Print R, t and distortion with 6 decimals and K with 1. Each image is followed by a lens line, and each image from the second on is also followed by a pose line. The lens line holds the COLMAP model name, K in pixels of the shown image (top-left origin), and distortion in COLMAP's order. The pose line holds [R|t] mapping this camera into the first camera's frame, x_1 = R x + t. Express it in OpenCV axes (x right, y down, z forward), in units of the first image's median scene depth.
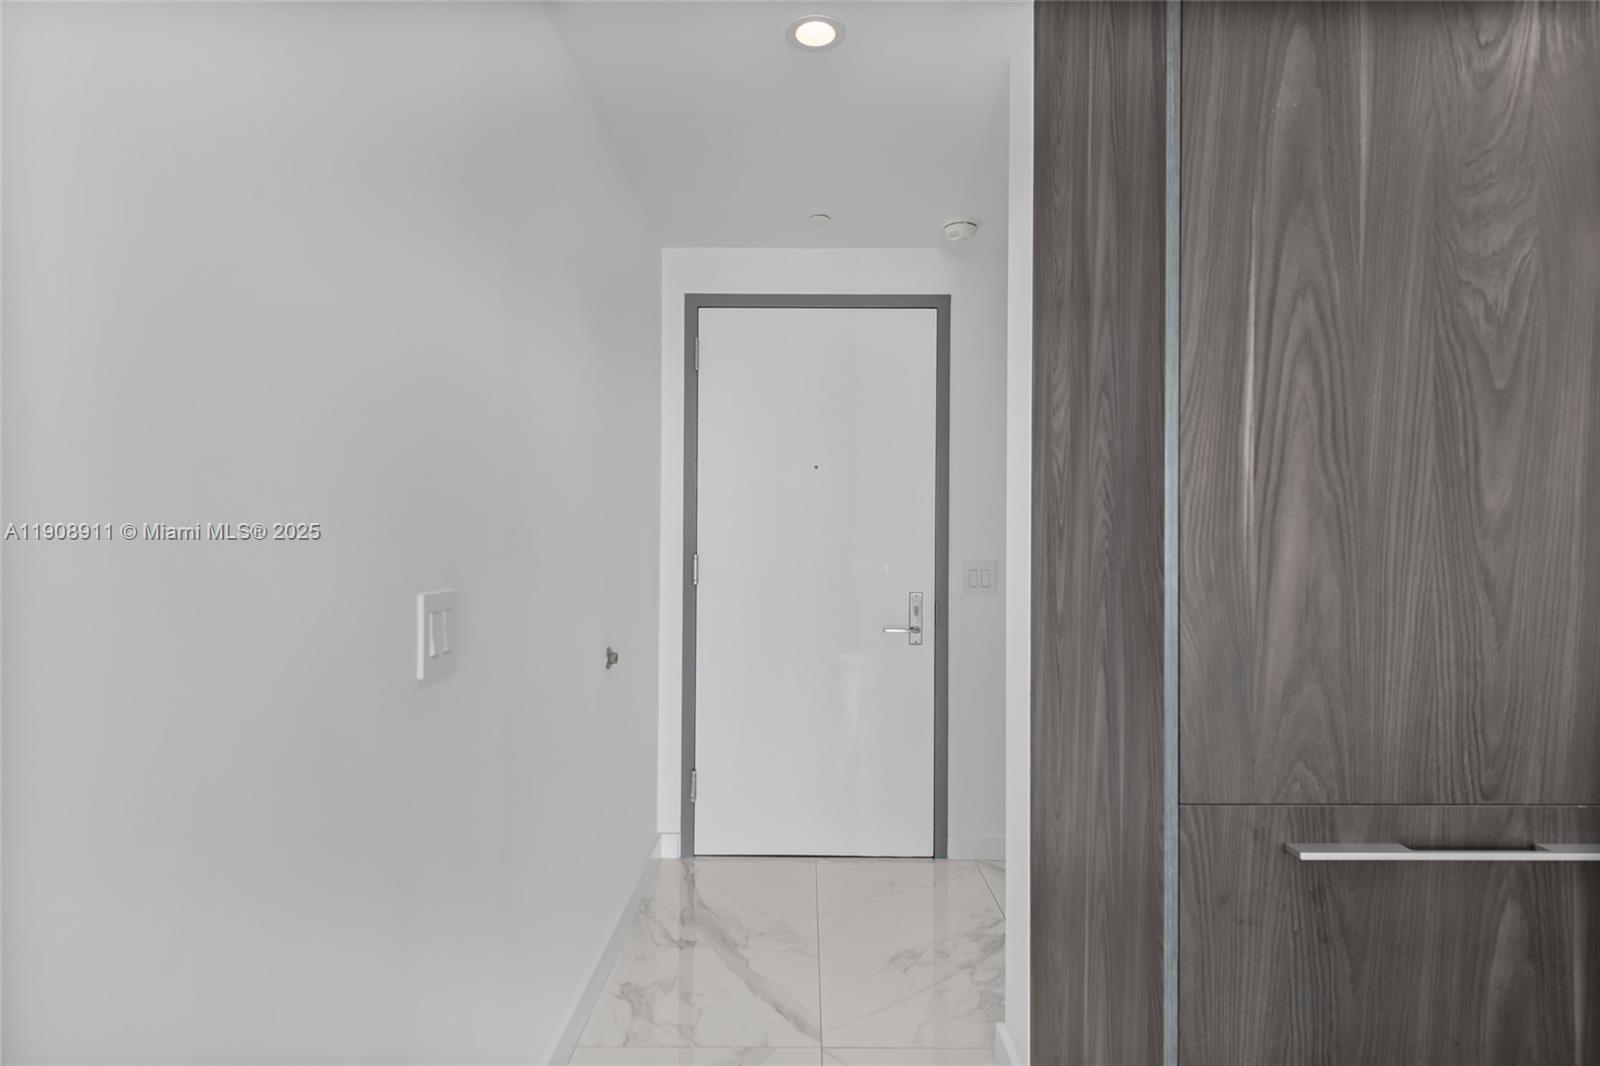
lens RADIAL K [[834.8, 0, 813.4], [0, 834.8, 546.7], [0, 0, 1]] dist [0.004466, -0.000501]
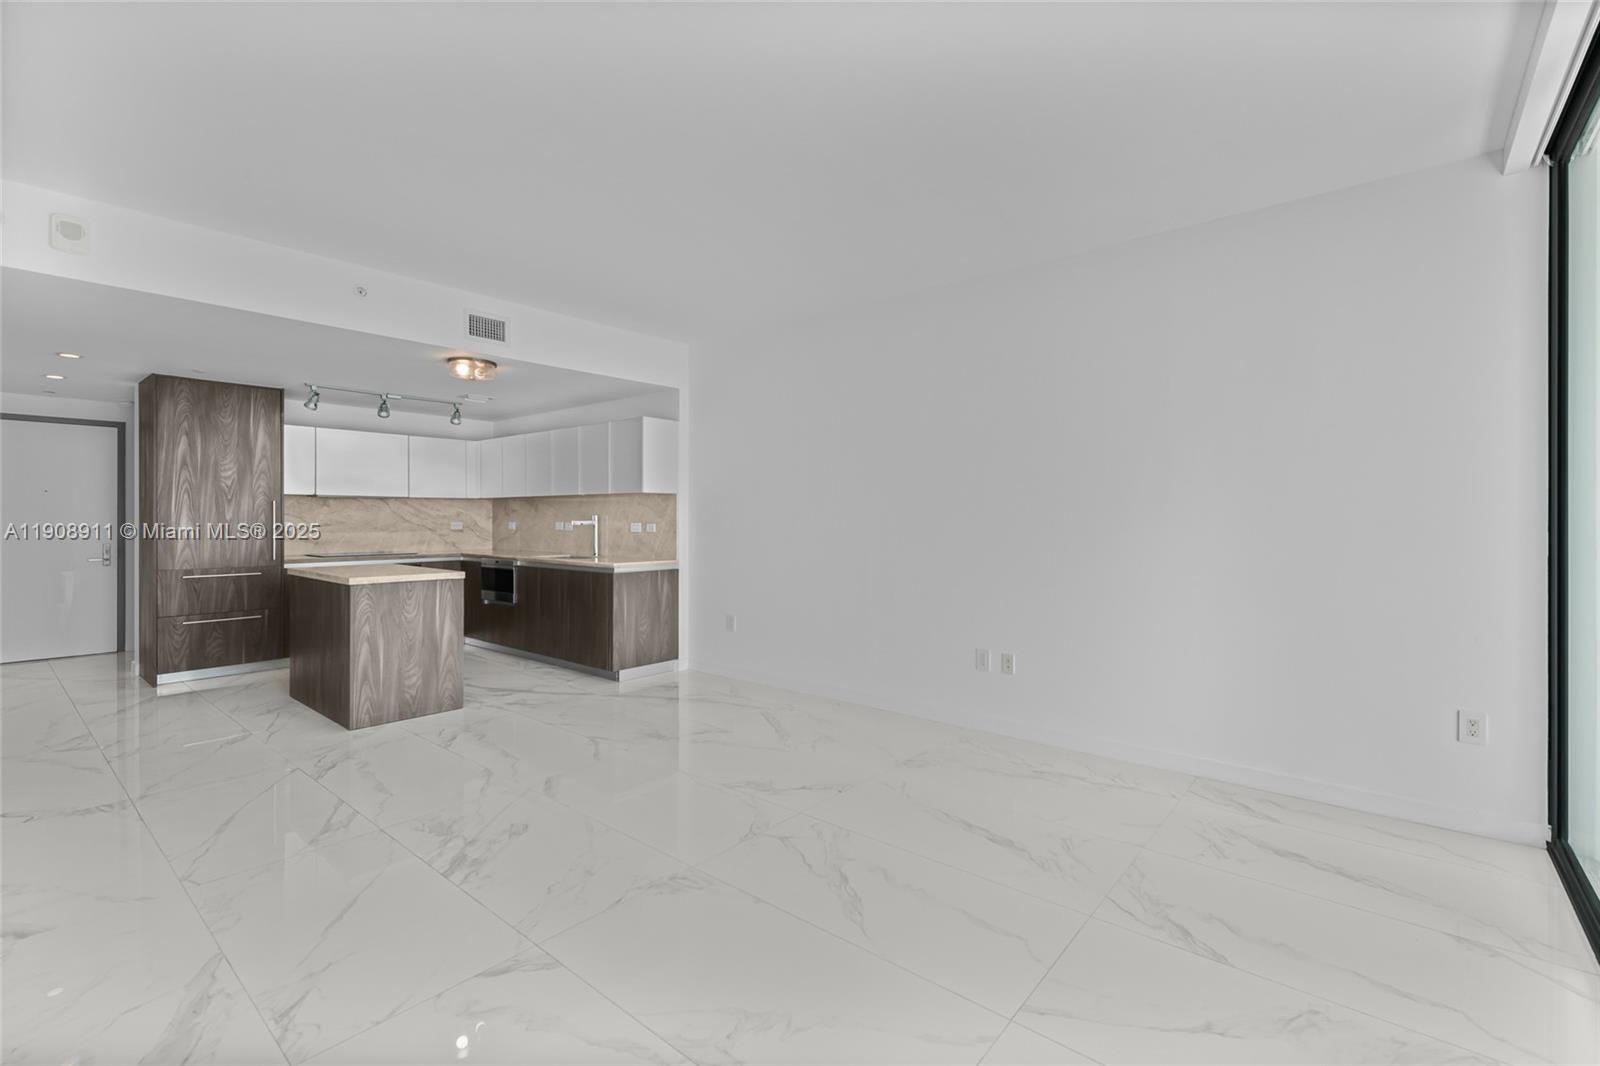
lens RADIAL K [[687.2, 0, 792.8], [0, 687.2, 523.6], [0, 0, 1]] dist [0.004346, -0.002779]
pose [[0.646765, -0.007528, 0.762652, -0.326089], [0.005622, 0.999971, 0.005102, -0.012798], [-0.762669, 0.000988, 0.646788, -5.235206]]
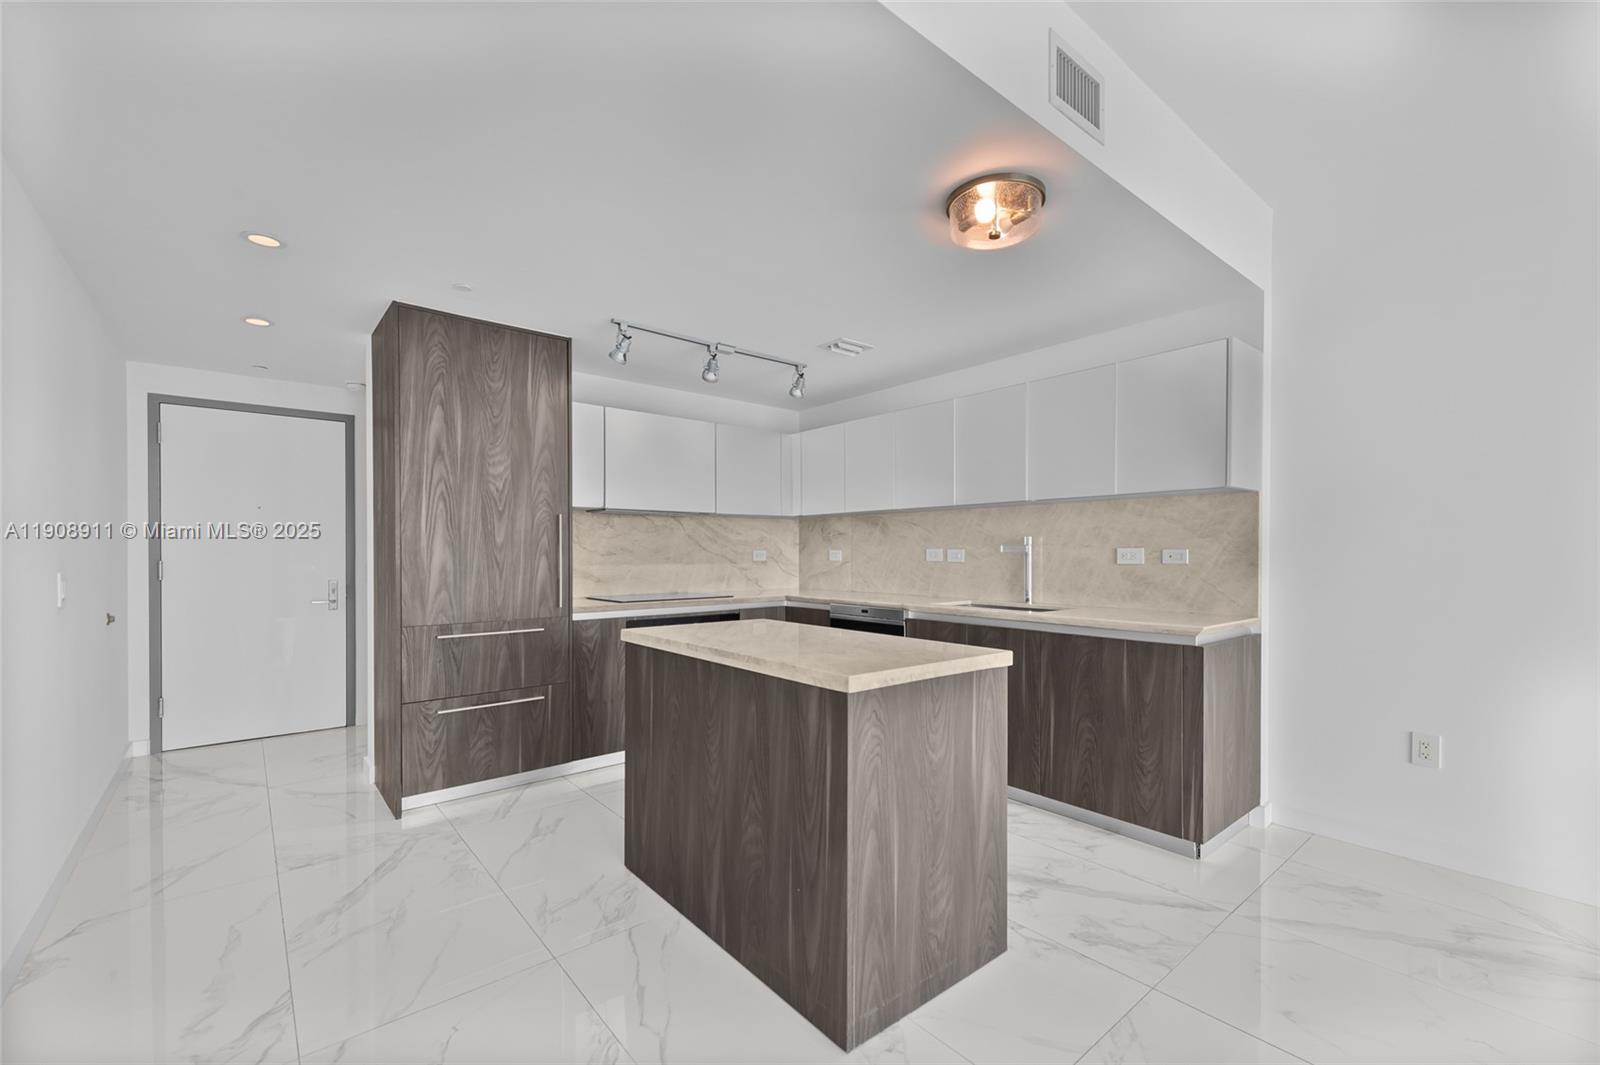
lens RADIAL K [[662.6, 0, 808.5], [0, 662.6, 561.3], [0, 0, 1]] dist [0.006249, -0.002483]
pose [[0.766073, -0.011966, 0.642642, -0.031935], [0.007588, 0.999925, 0.009573, 0.021950], [-0.642709, -0.002457, 0.766106, -2.154138]]
